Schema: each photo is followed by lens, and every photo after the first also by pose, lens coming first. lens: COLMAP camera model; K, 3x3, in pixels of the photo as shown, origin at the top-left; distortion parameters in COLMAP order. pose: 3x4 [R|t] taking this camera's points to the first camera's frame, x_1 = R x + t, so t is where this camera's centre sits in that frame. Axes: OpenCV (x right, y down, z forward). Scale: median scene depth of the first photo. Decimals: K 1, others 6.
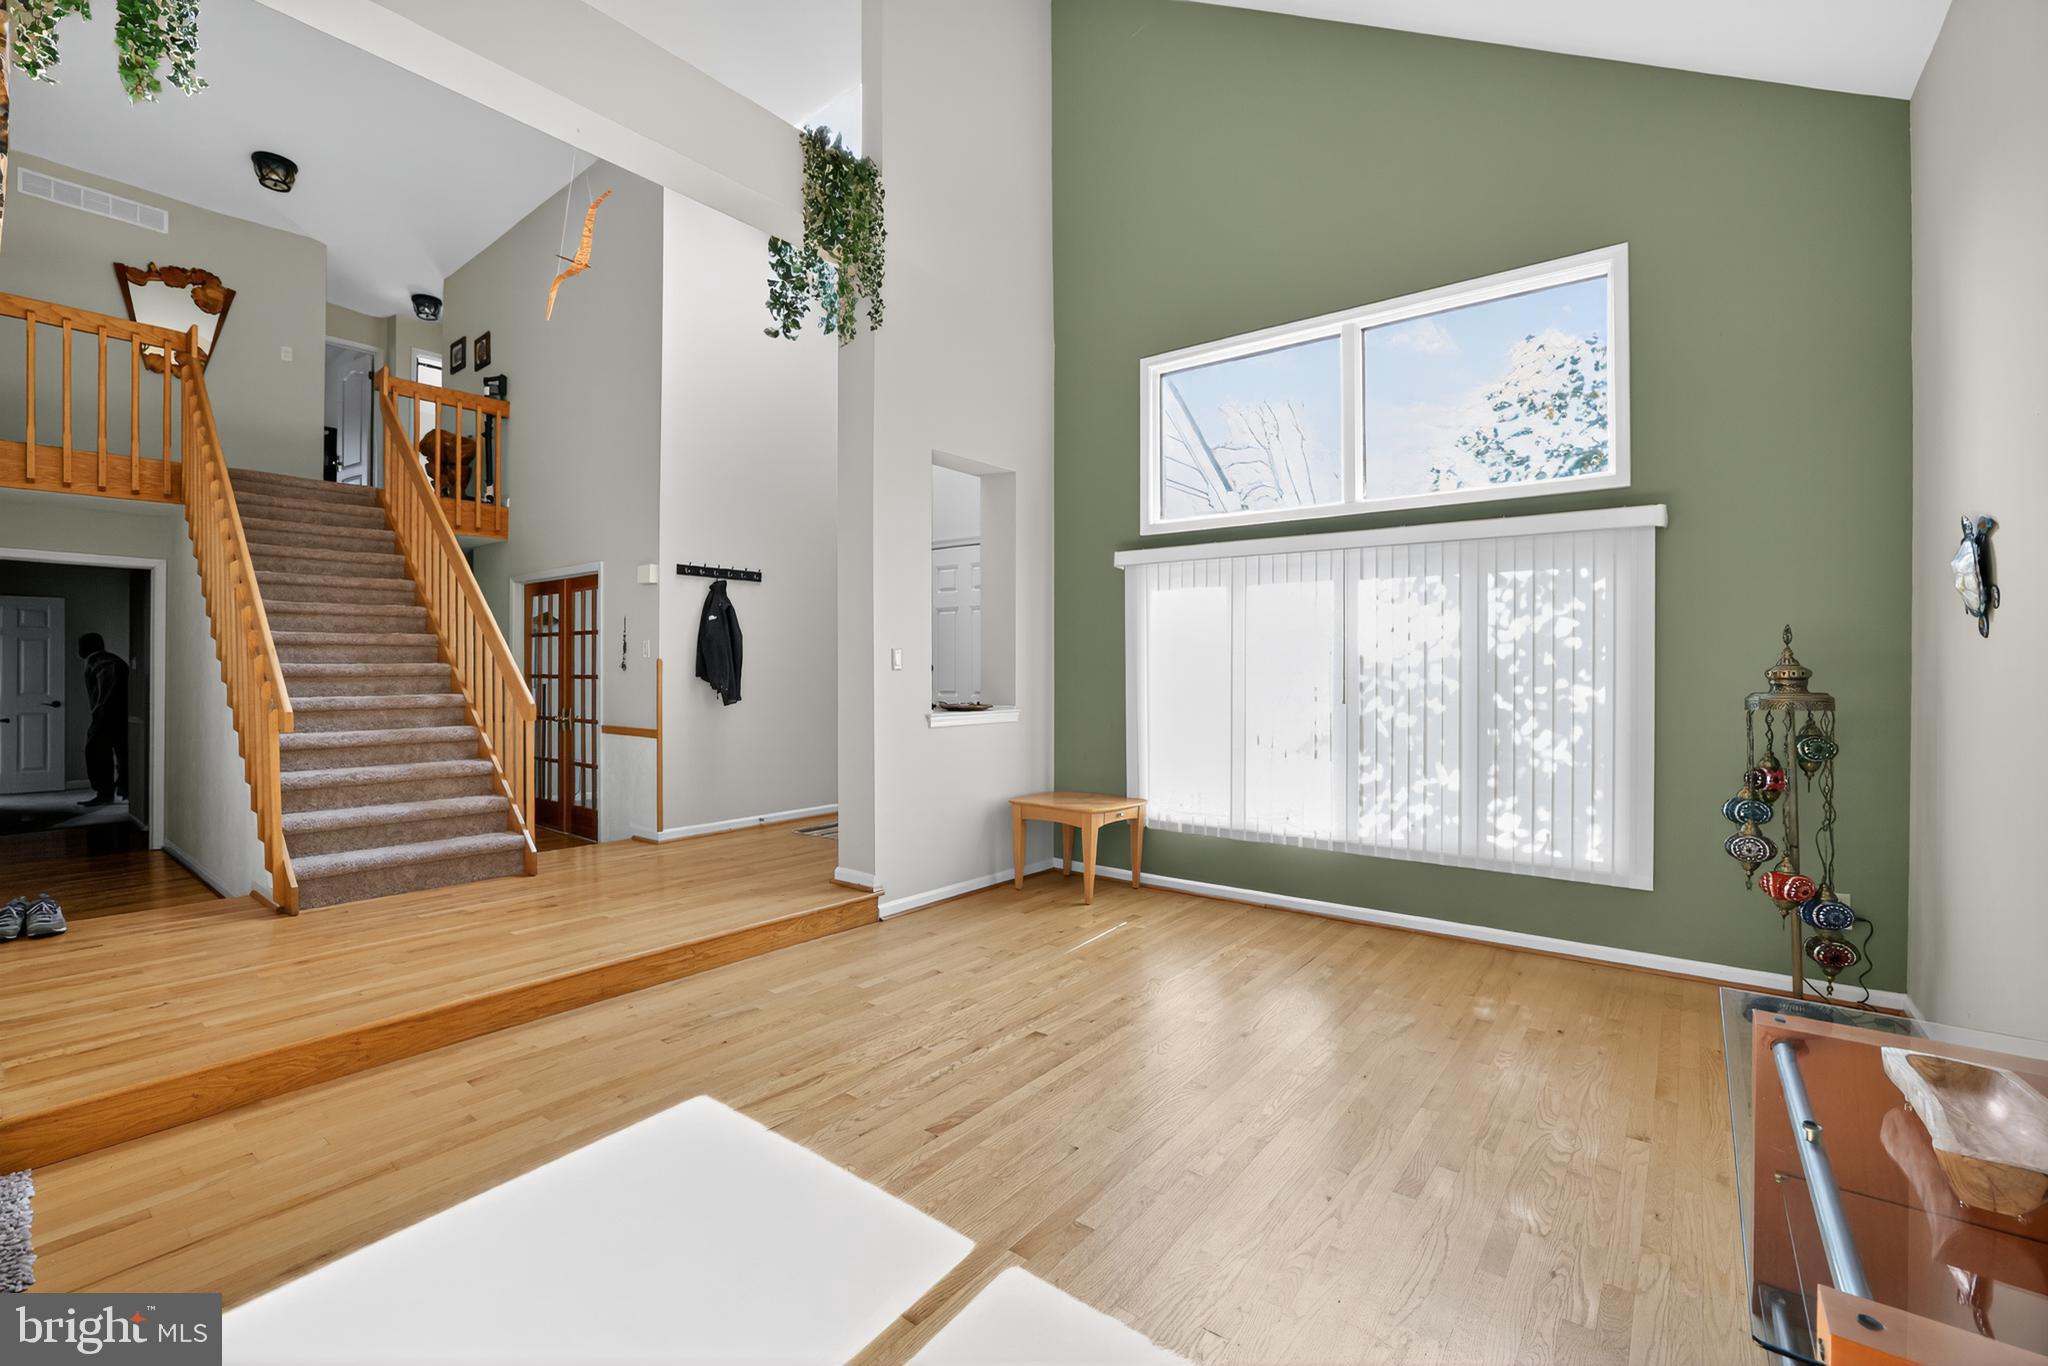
lens RADIAL K [[877.3, 0, 1022.4], [0, 877.3, 681.3], [0, 0, 1]] dist [-0.034057, 0.000089]
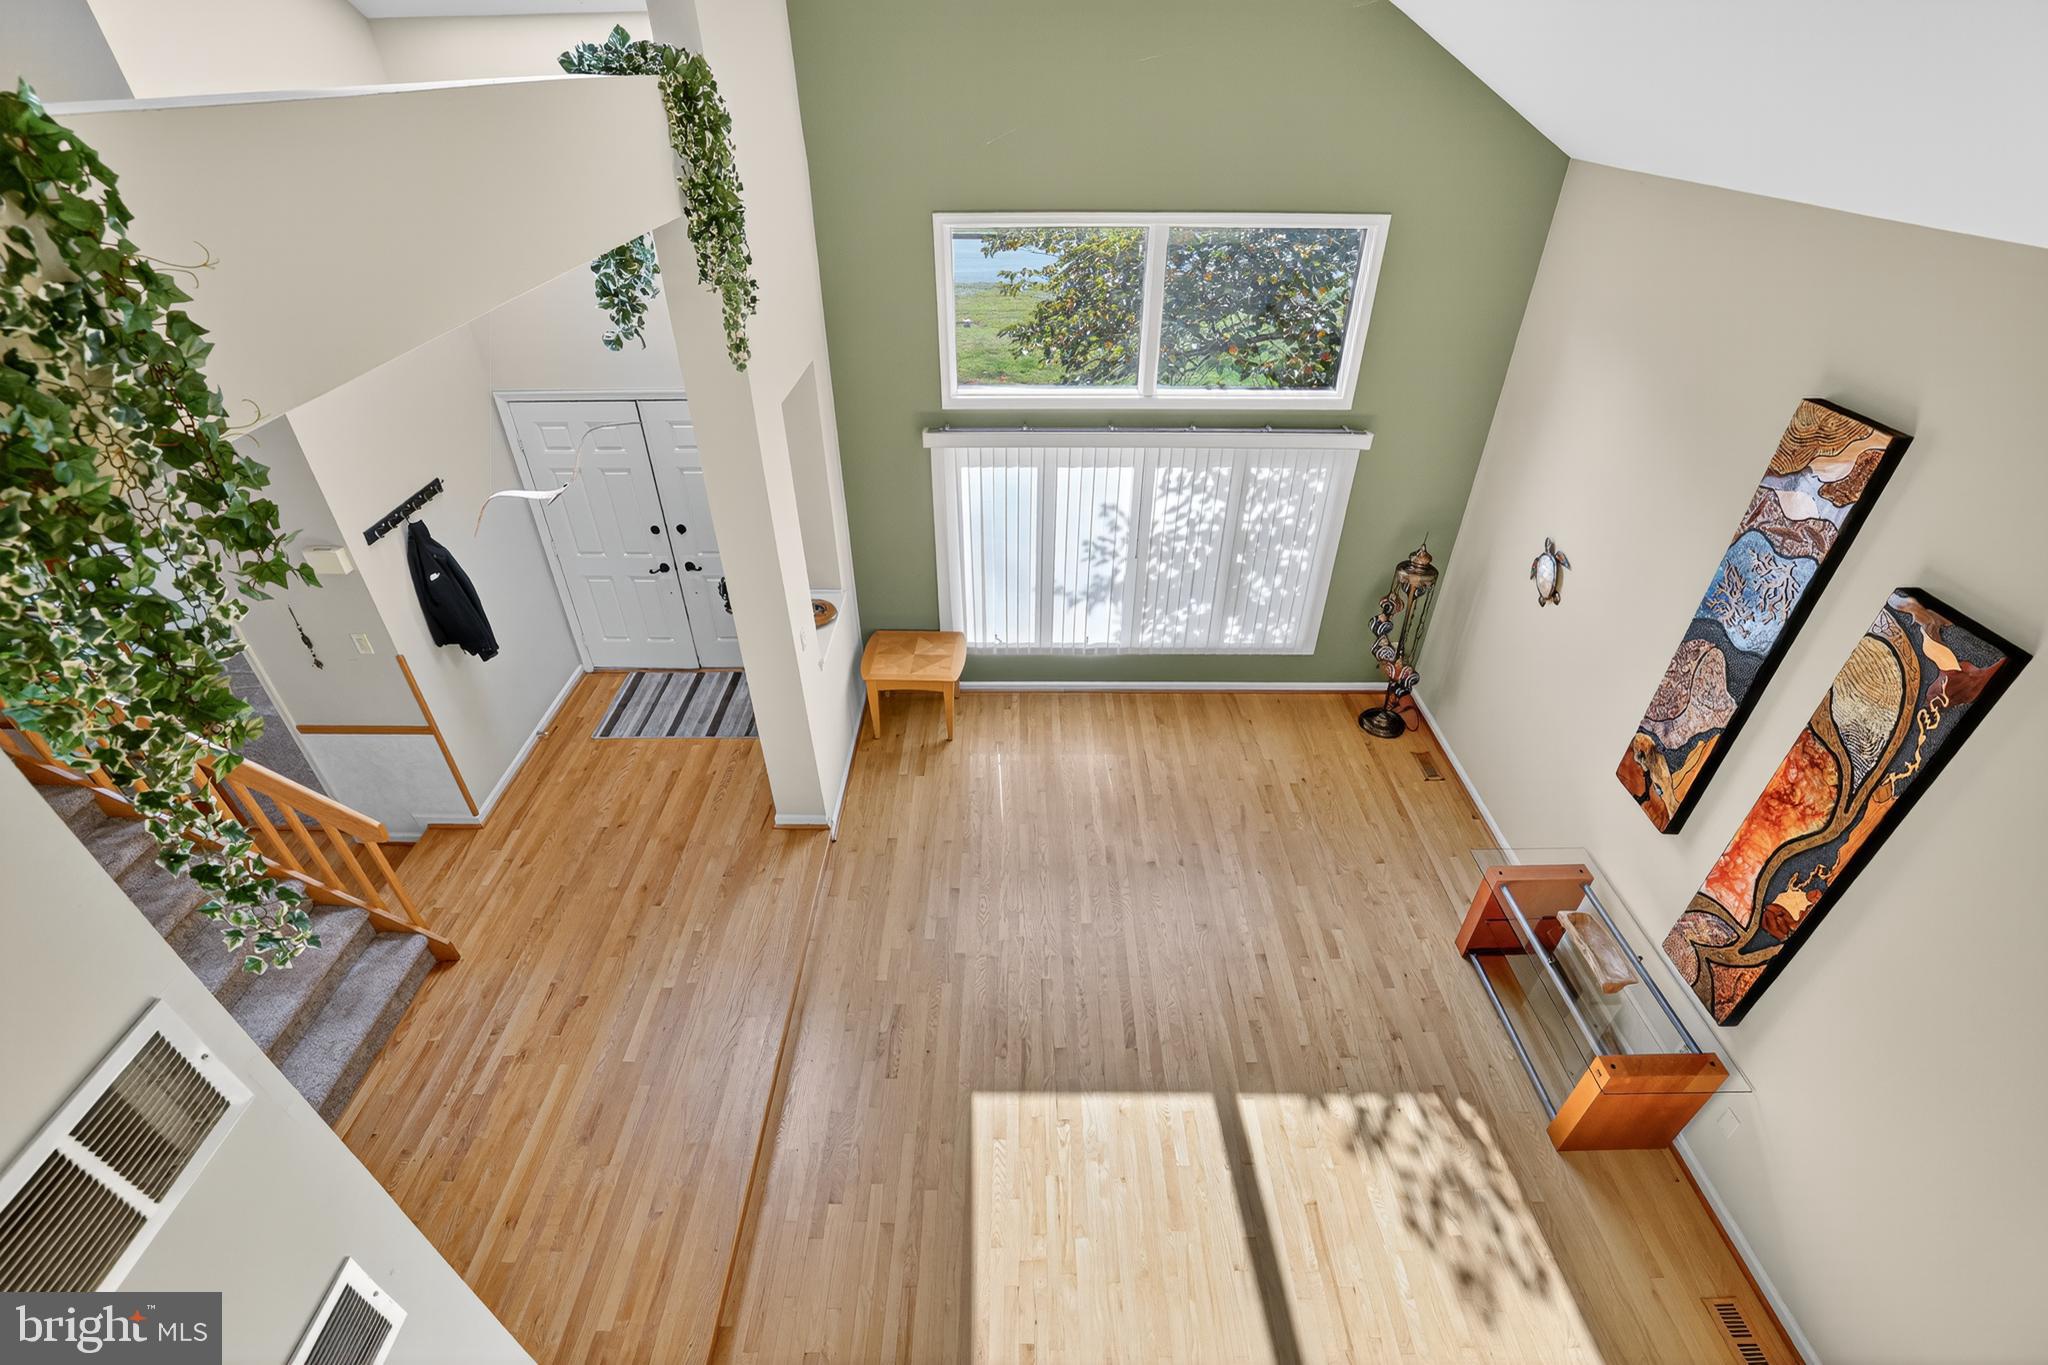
lens RADIAL K [[877.3, 0, 1030.0], [0, 877.3, 678.7], [0, 0, 1]] dist [-0.034057, 0.000089]
pose [[0.787328, -0.356176, 0.503243, -0.478068], [0.003654, 0.818926, 0.573887, -0.584093], [-0.616524, -0.449998, 0.646065, 0.189535]]
